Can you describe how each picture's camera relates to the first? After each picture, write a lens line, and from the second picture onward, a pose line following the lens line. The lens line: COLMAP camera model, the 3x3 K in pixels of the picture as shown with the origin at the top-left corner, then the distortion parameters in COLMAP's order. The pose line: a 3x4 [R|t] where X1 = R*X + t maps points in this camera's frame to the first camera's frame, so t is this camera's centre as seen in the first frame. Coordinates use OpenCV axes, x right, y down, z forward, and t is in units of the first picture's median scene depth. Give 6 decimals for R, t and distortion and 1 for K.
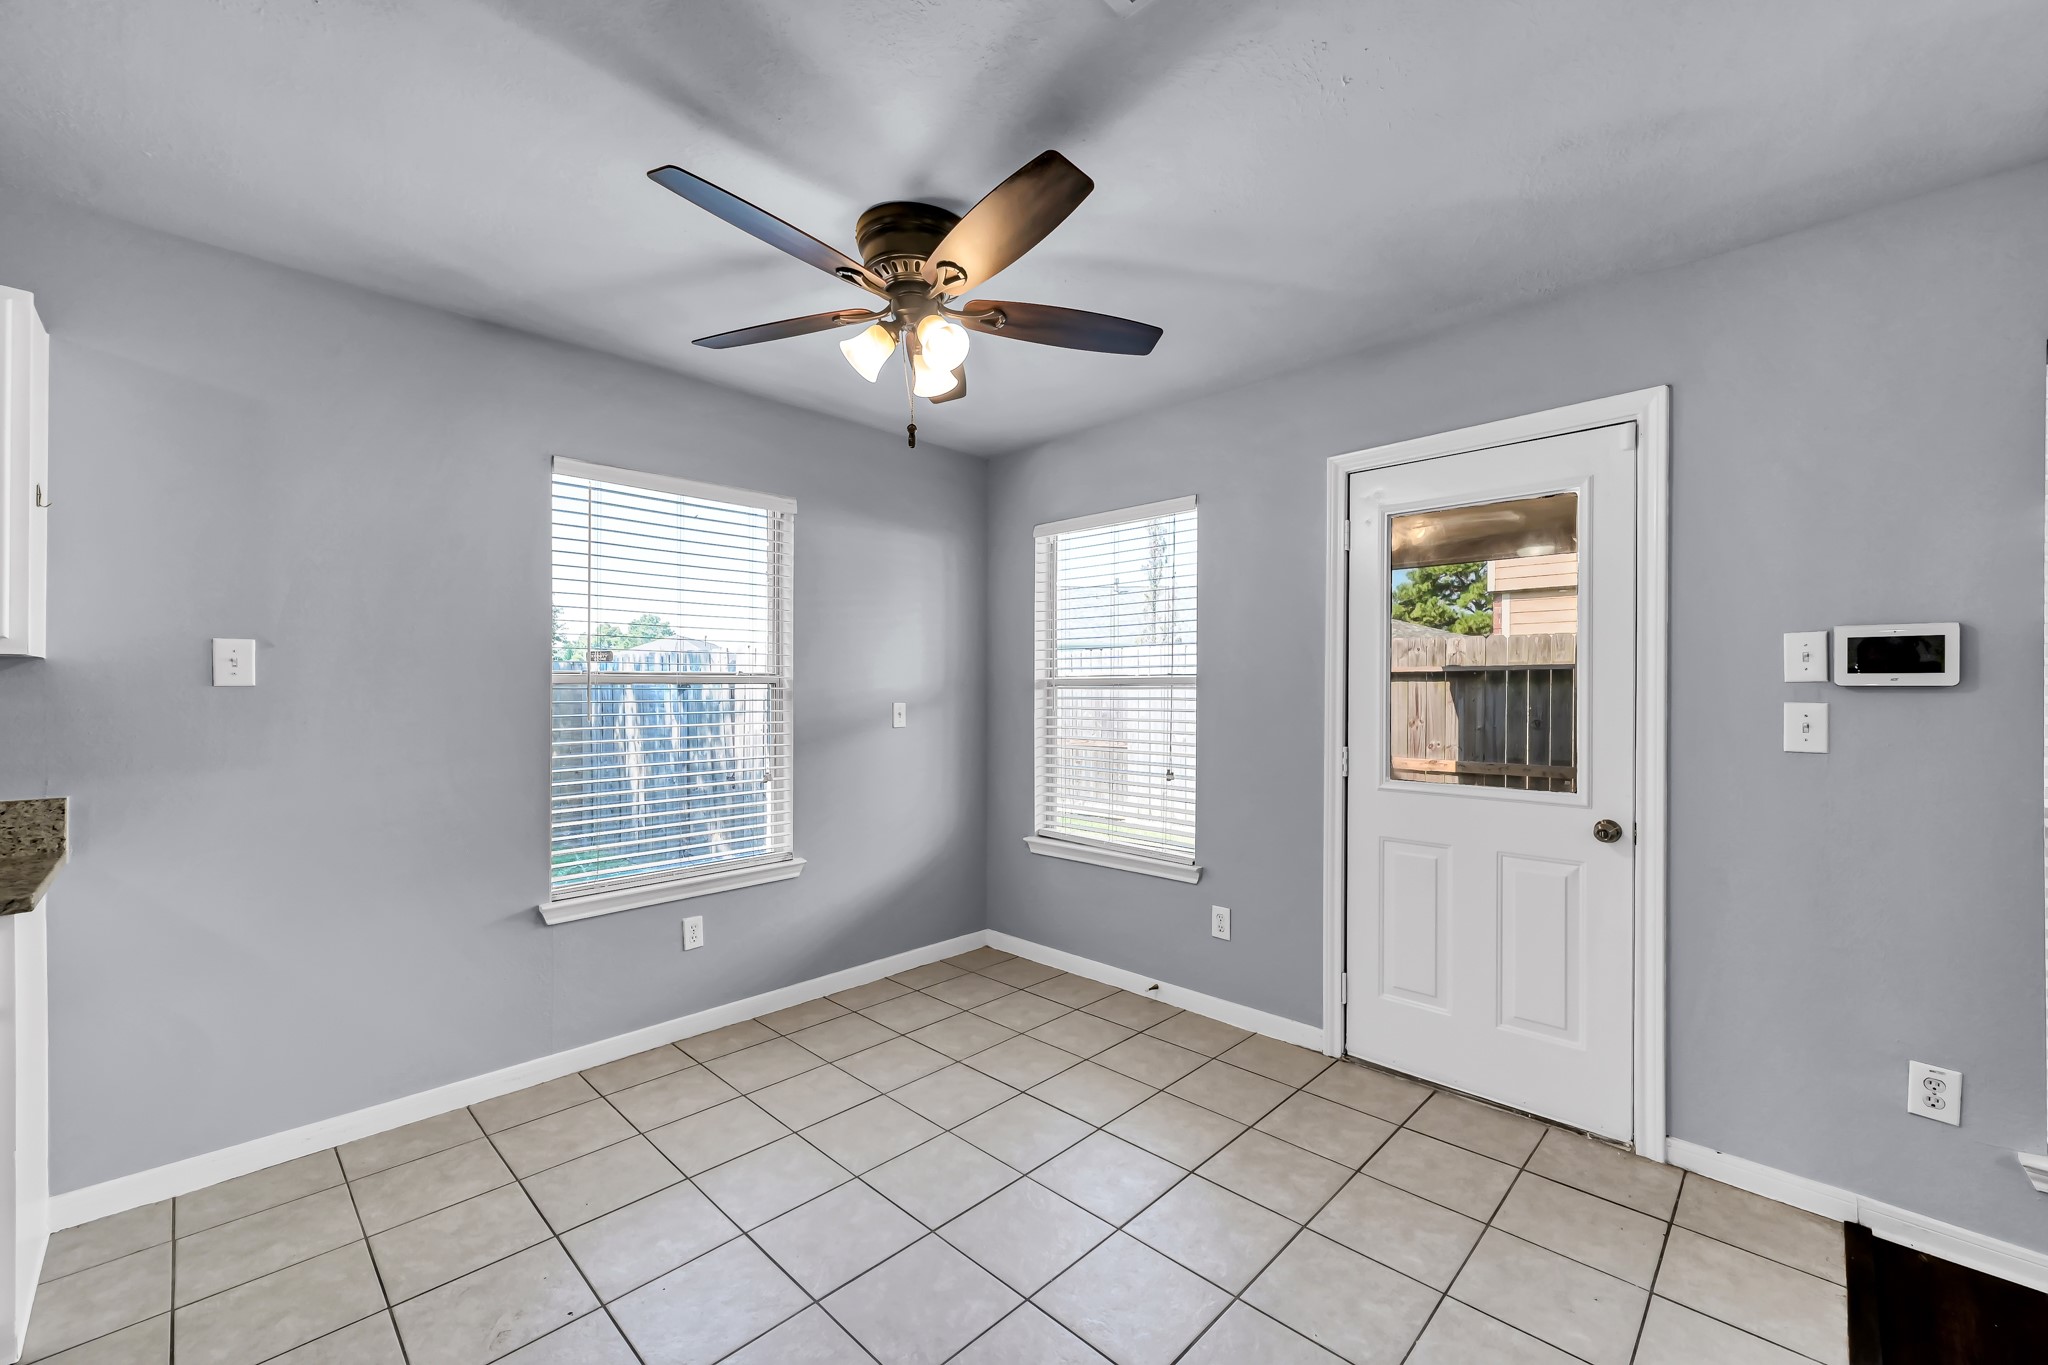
lens RADIAL K [[822.5, 0, 1018.4], [0, 822.5, 684.4], [0, 0, 1]] dist [-0.005310, 0.000549]
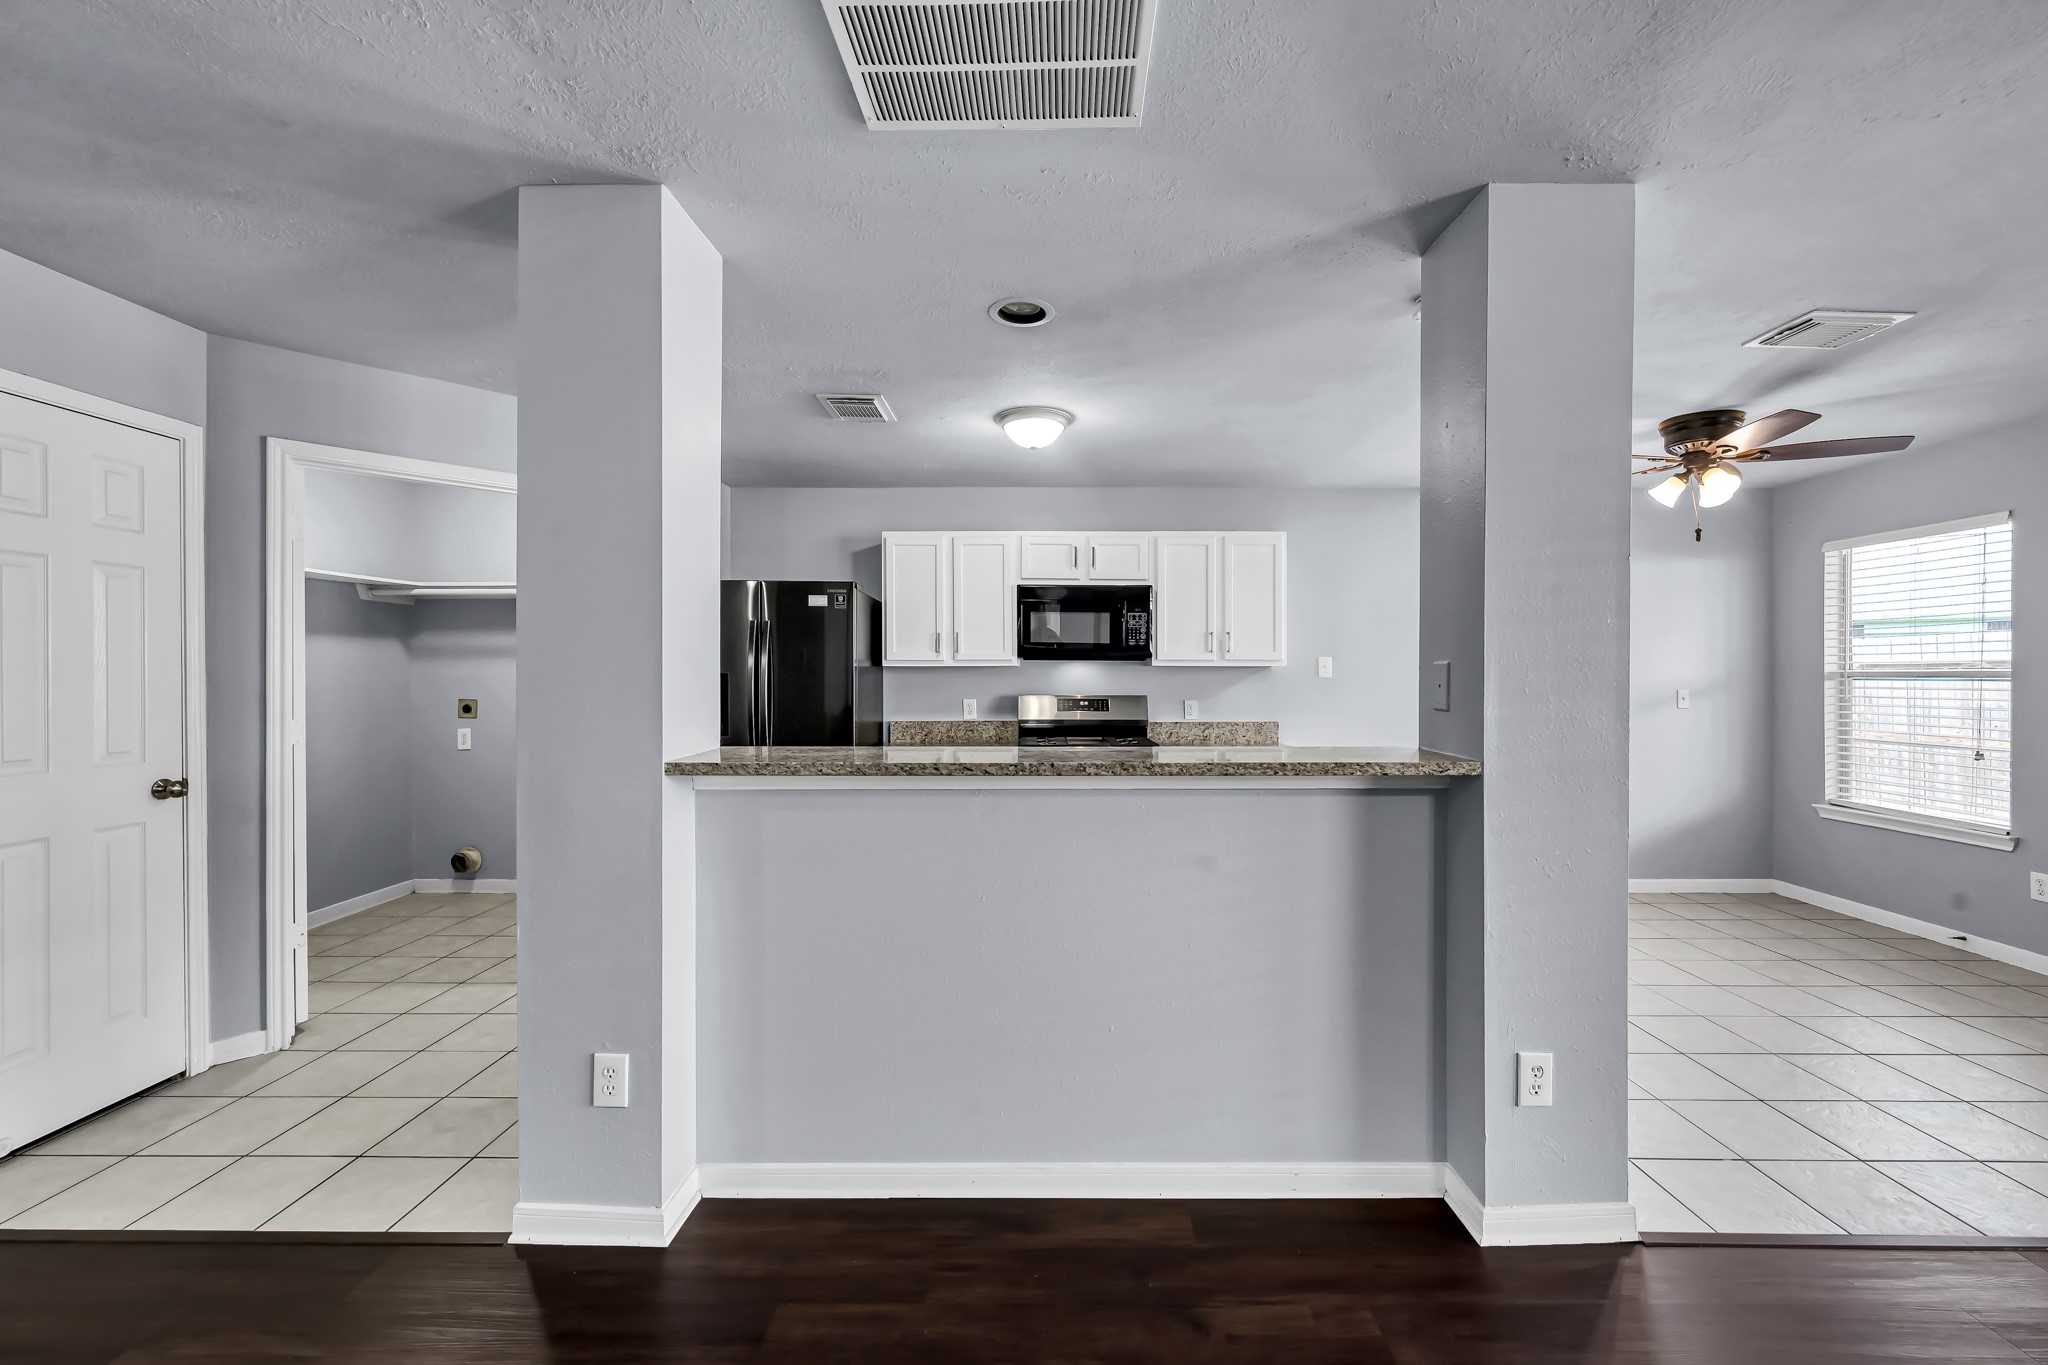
lens RADIAL K [[822.5, 0, 1041.5], [0, 822.5, 667.1], [0, 0, 1]] dist [-0.005310, 0.000549]
pose [[0.702615, -0.004737, -0.711555, 0.077576], [0.002688, 0.999988, -0.004002, -0.013221], [0.711565, 0.000900, 0.702619, -0.742368]]
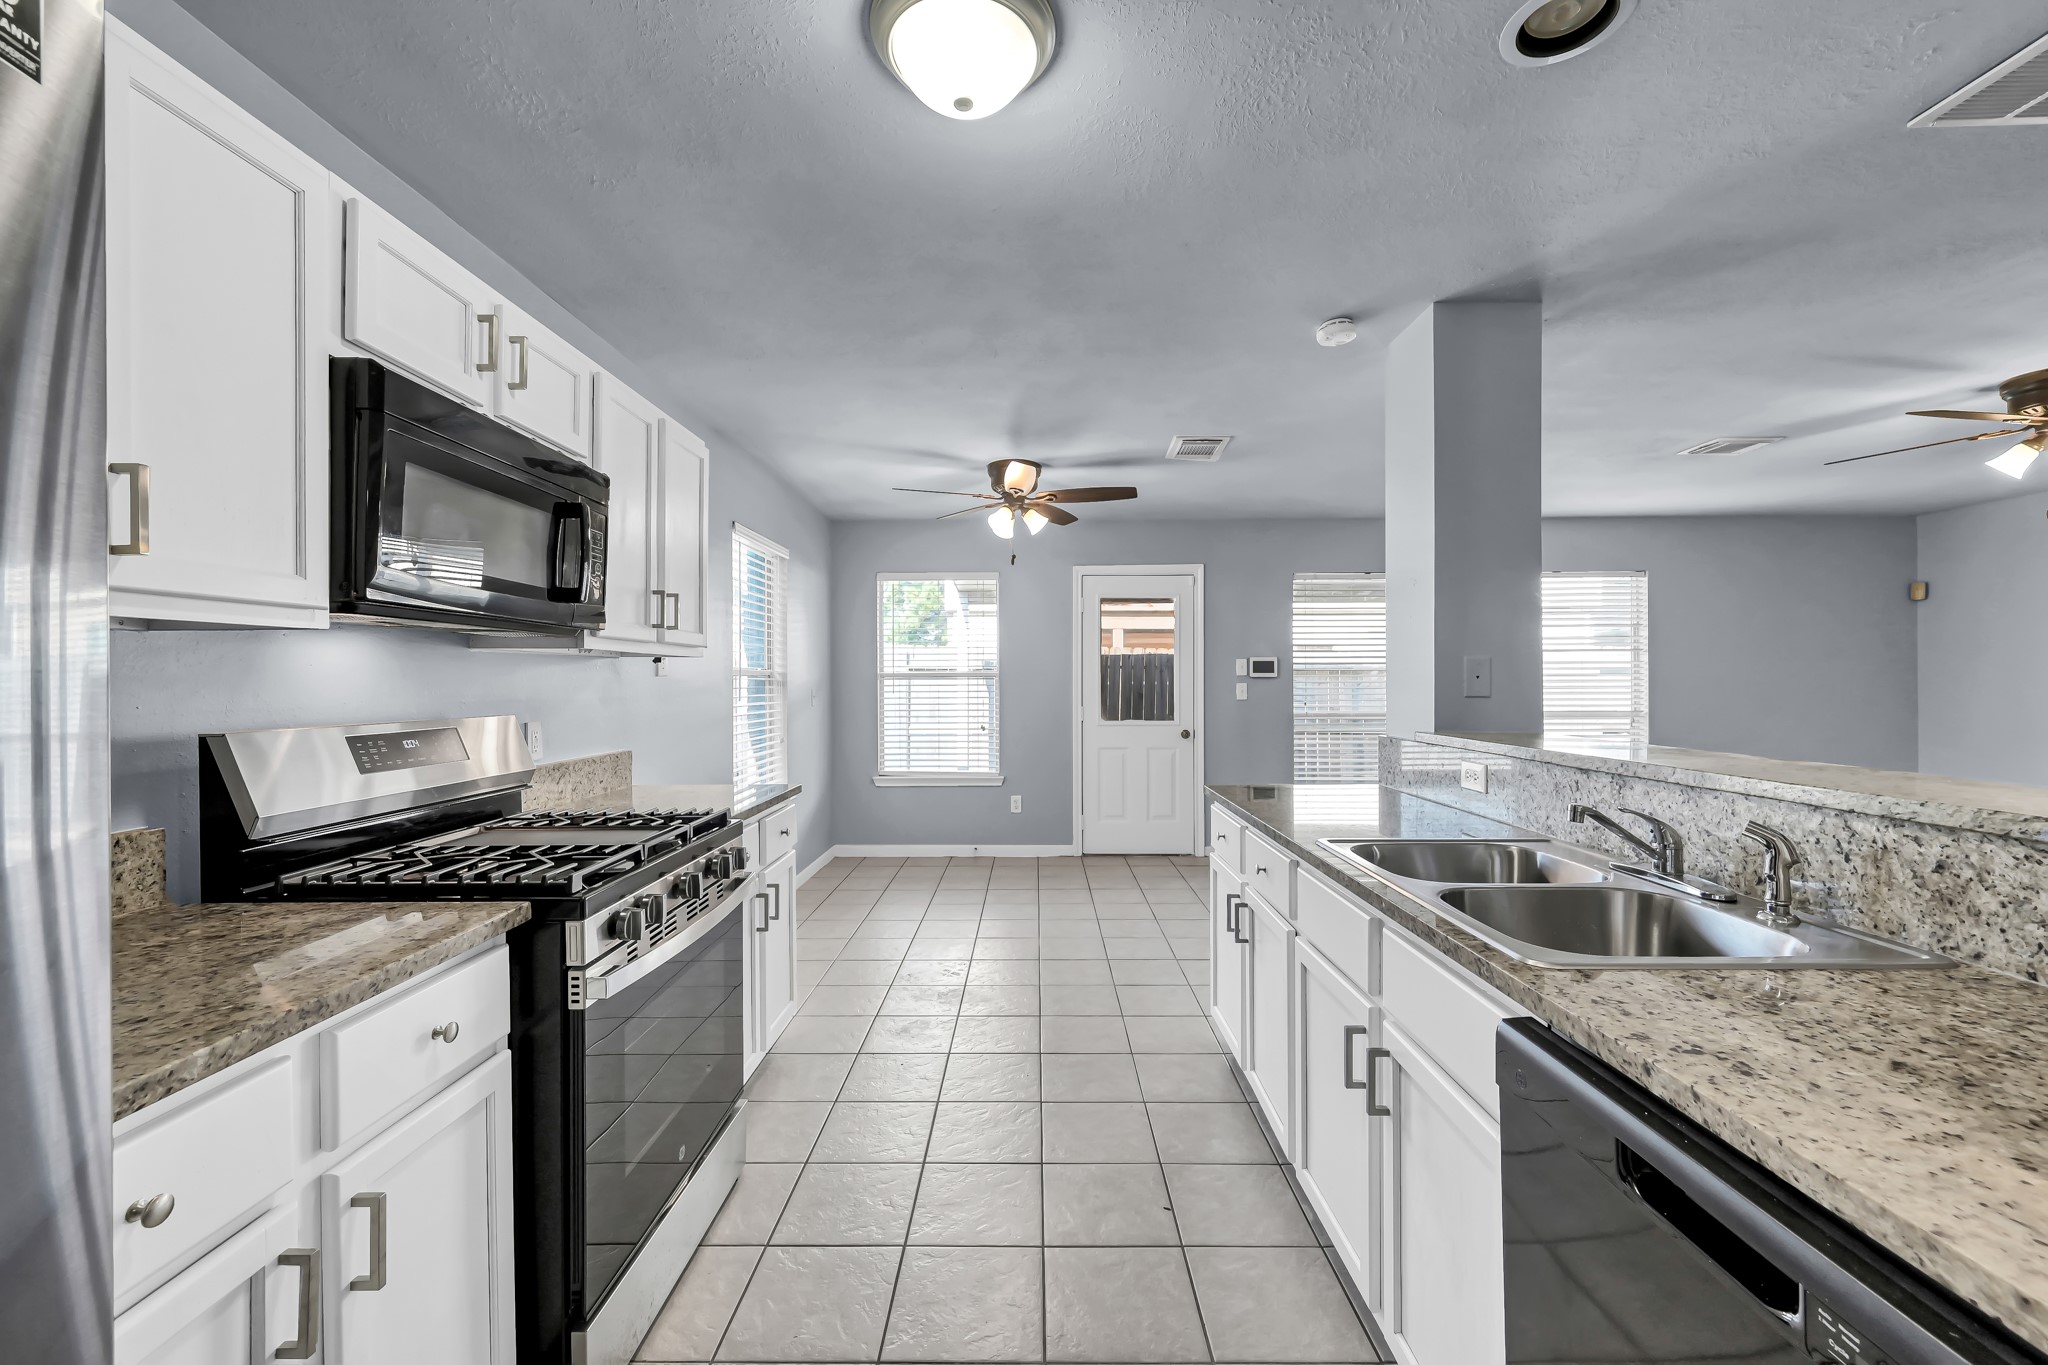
lens RADIAL K [[822.5, 0, 1019.3], [0, 822.5, 674.6], [0, 0, 1]] dist [-0.005310, 0.000549]
pose [[0.721545, 0.005269, 0.692347, -0.988657], [-0.000268, 0.999973, -0.007330, 0.008823], [-0.692367, 0.005103, 0.721527, -0.338210]]
